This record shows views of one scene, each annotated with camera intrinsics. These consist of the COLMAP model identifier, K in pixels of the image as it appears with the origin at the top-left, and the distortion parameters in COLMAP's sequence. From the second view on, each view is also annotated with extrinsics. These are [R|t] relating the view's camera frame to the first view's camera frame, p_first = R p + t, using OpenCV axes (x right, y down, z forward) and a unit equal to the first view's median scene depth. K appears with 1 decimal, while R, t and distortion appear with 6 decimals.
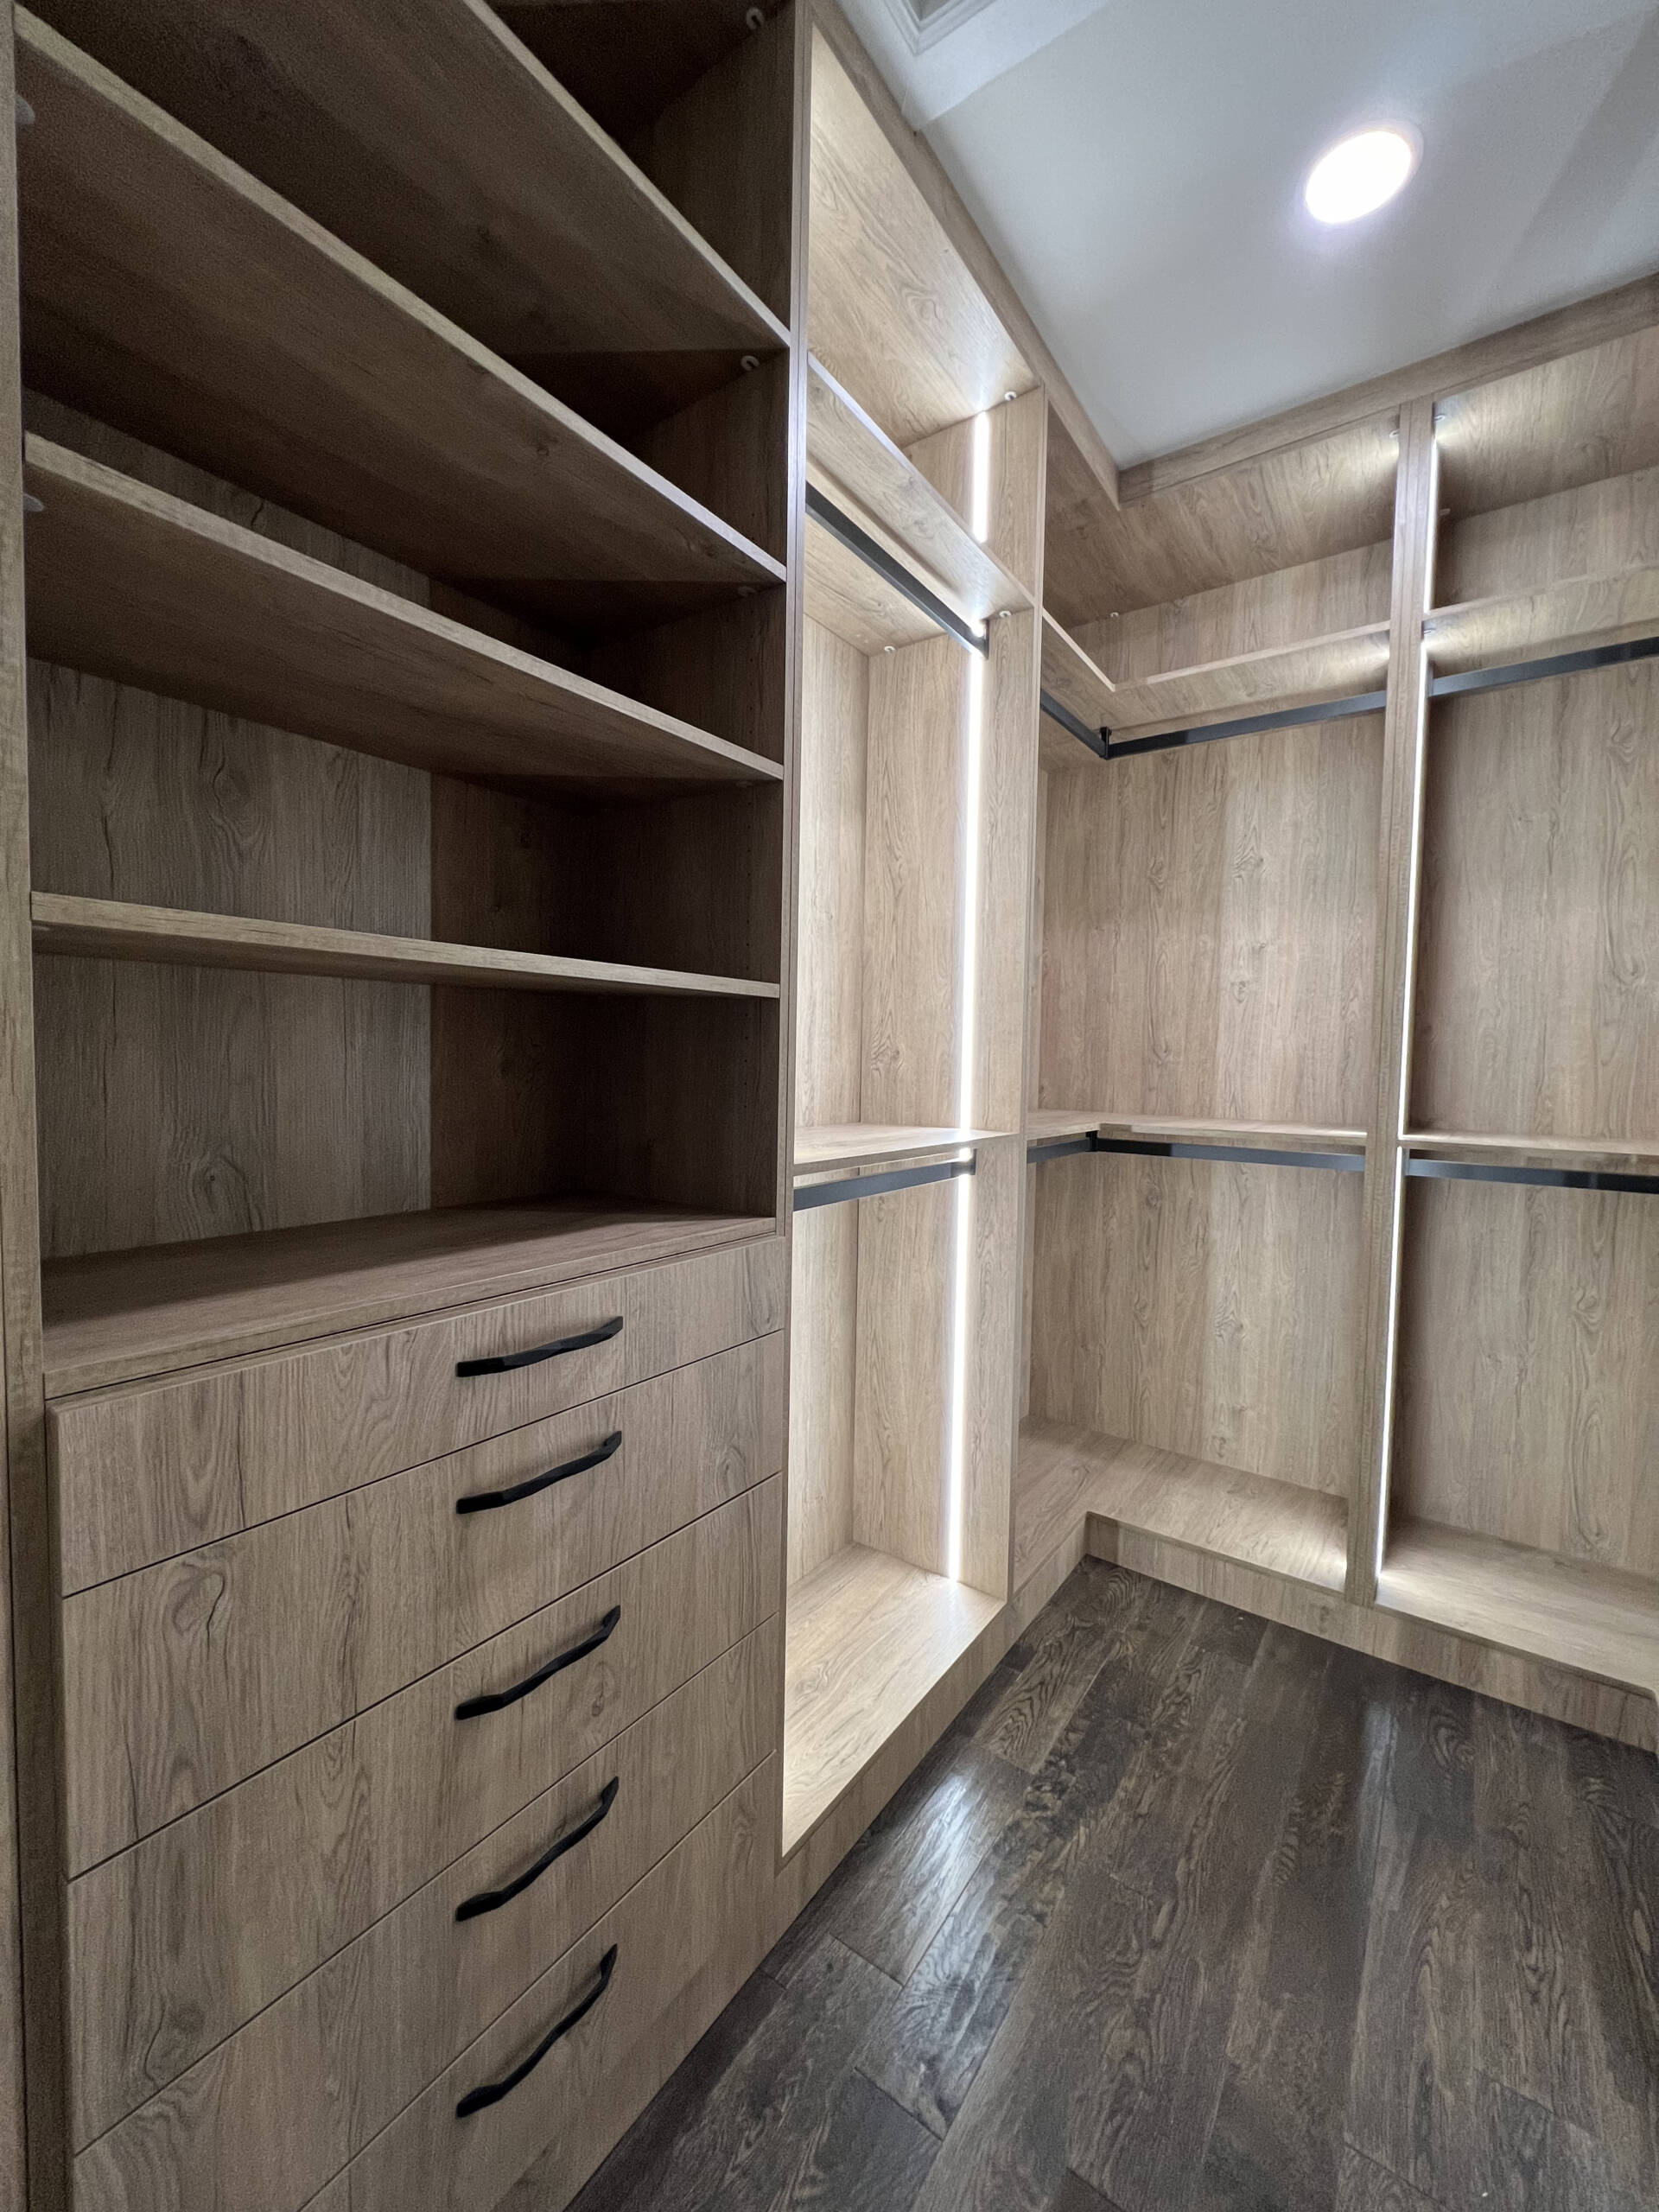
lens RADIAL K [[888.9, 0, 826.7], [0, 888.9, 1102.6], [0, 0, 1]] dist [-0.002744, 0.001172]
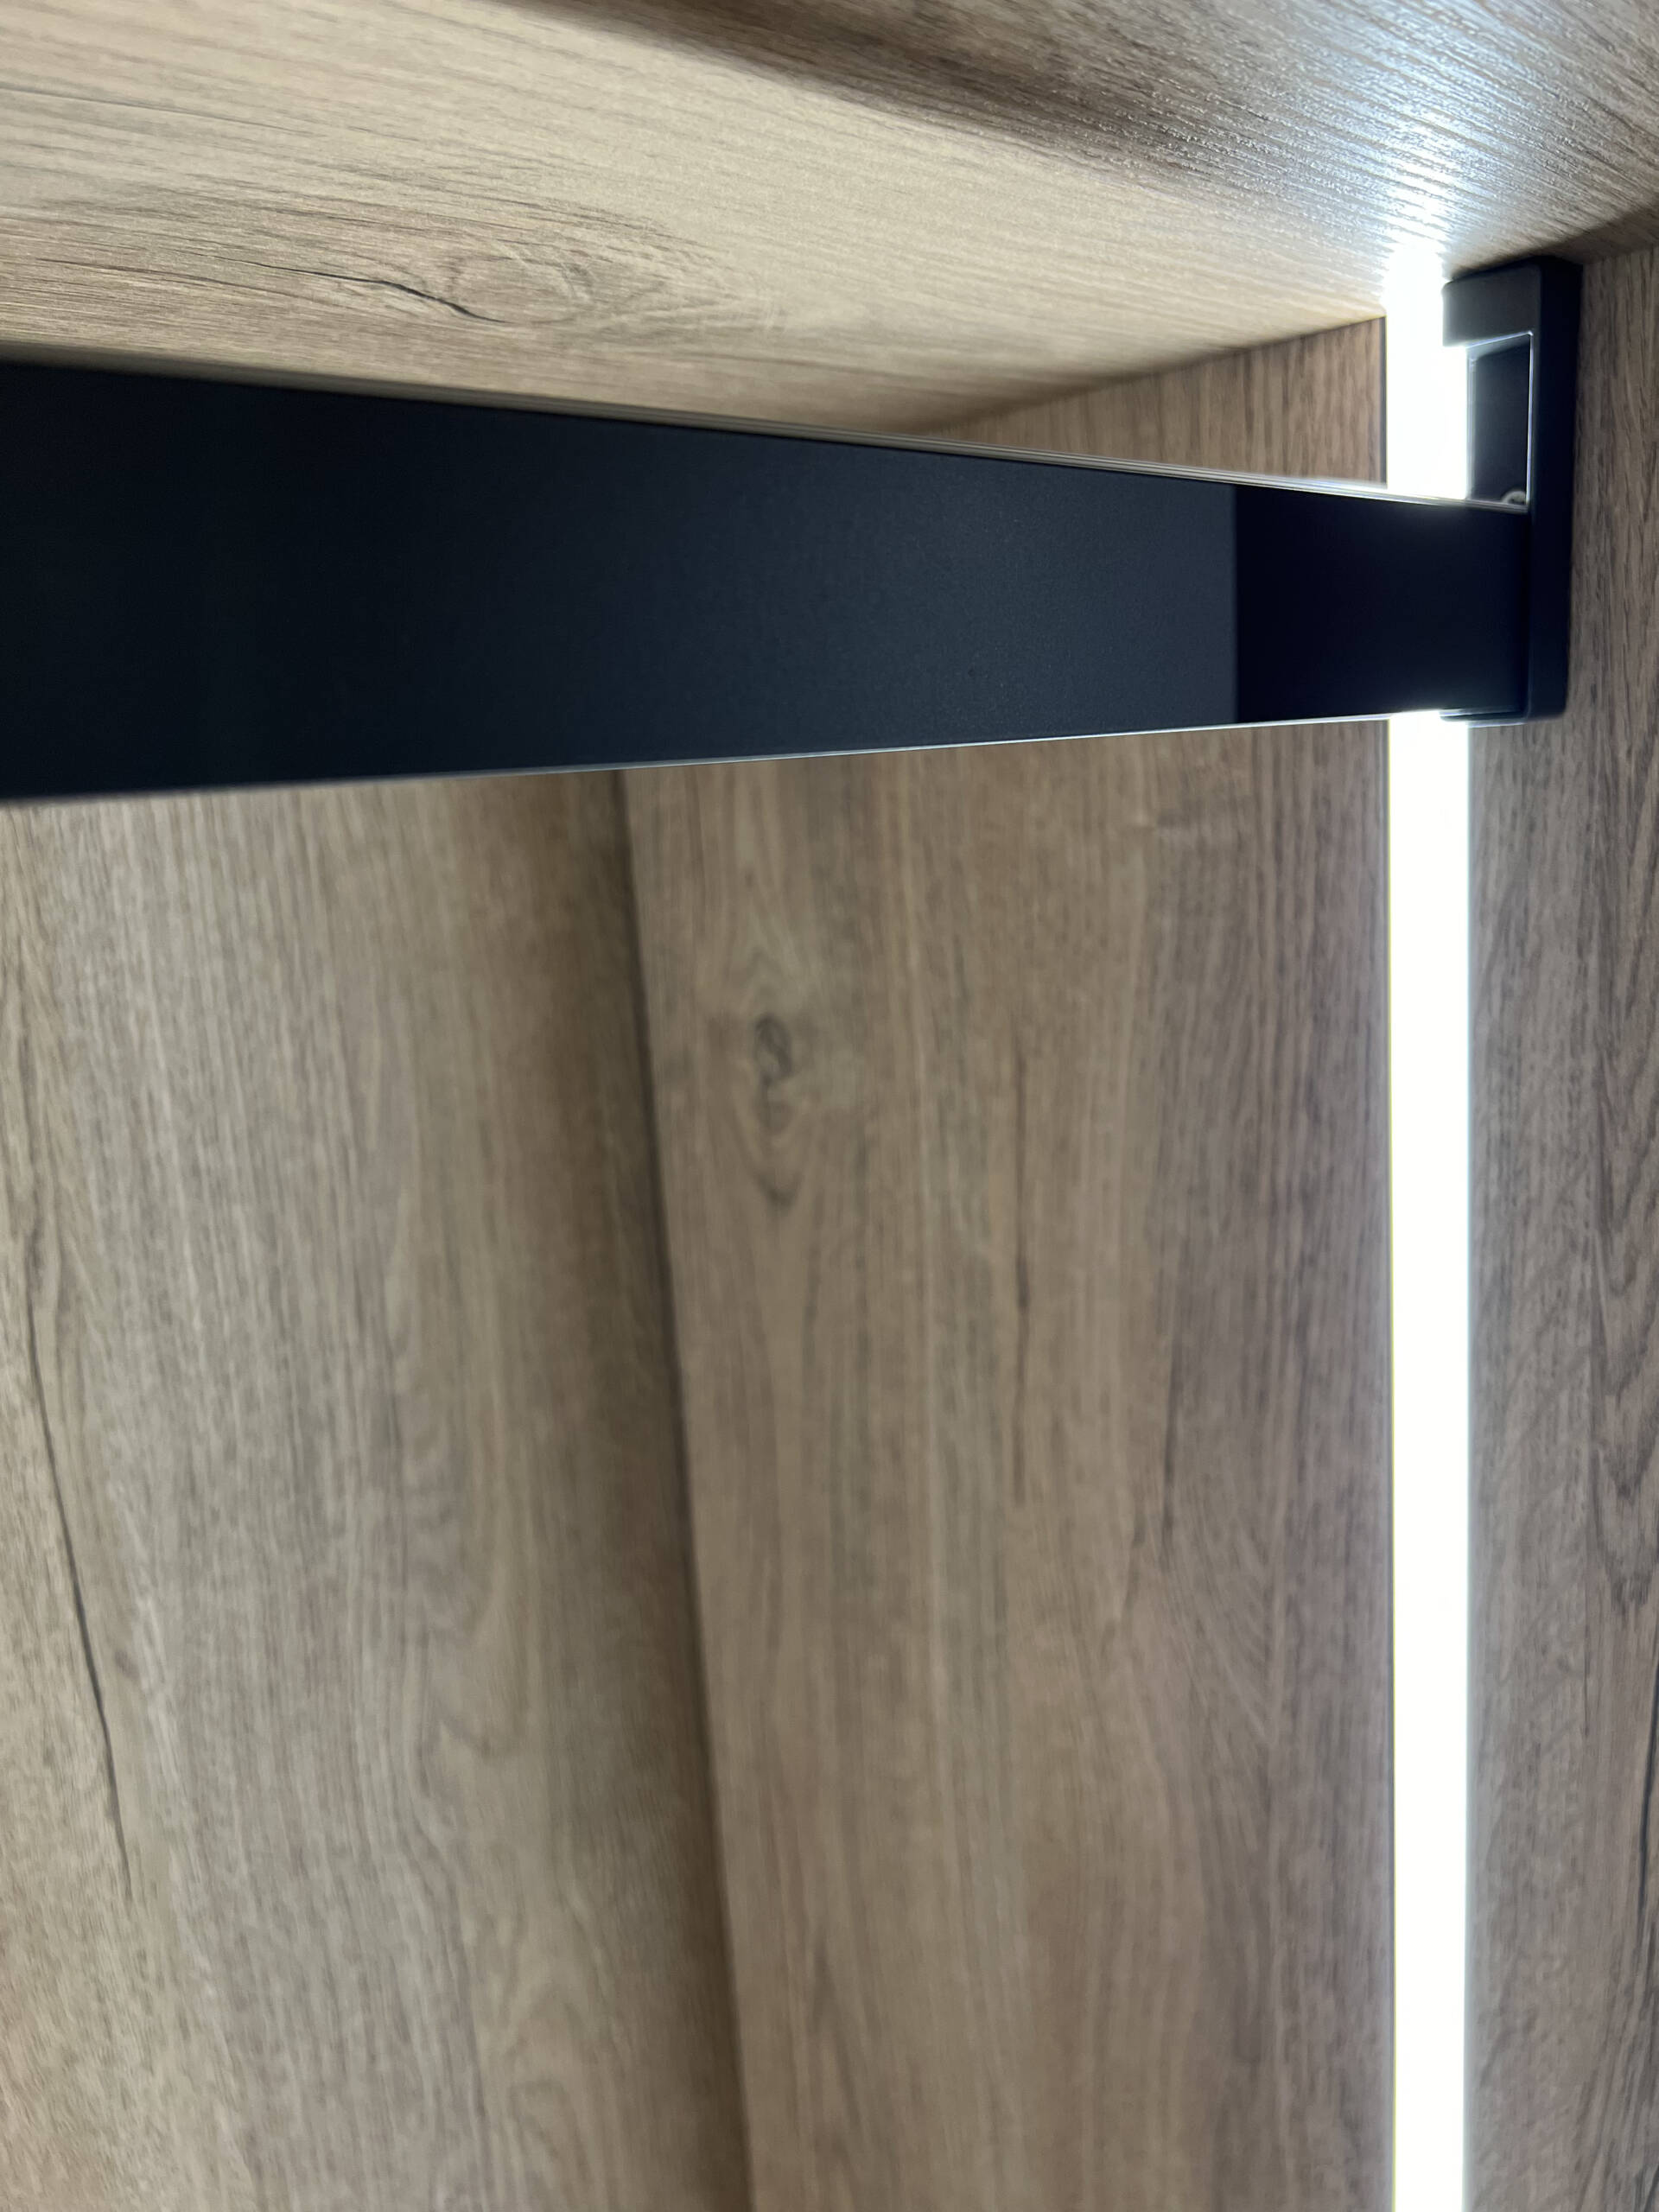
lens RADIAL K [[1700.3, 0, 815.3], [0, 1700.3, 1113.8], [0, 0, 1]] dist [-0.004272, -0.001105]
pose [[0.978952, -0.053935, -0.196833, 0.118573], [0.082853, 0.986426, 0.141774, 0.087332], [0.186514, -0.155098, 0.970132, 0.777050]]
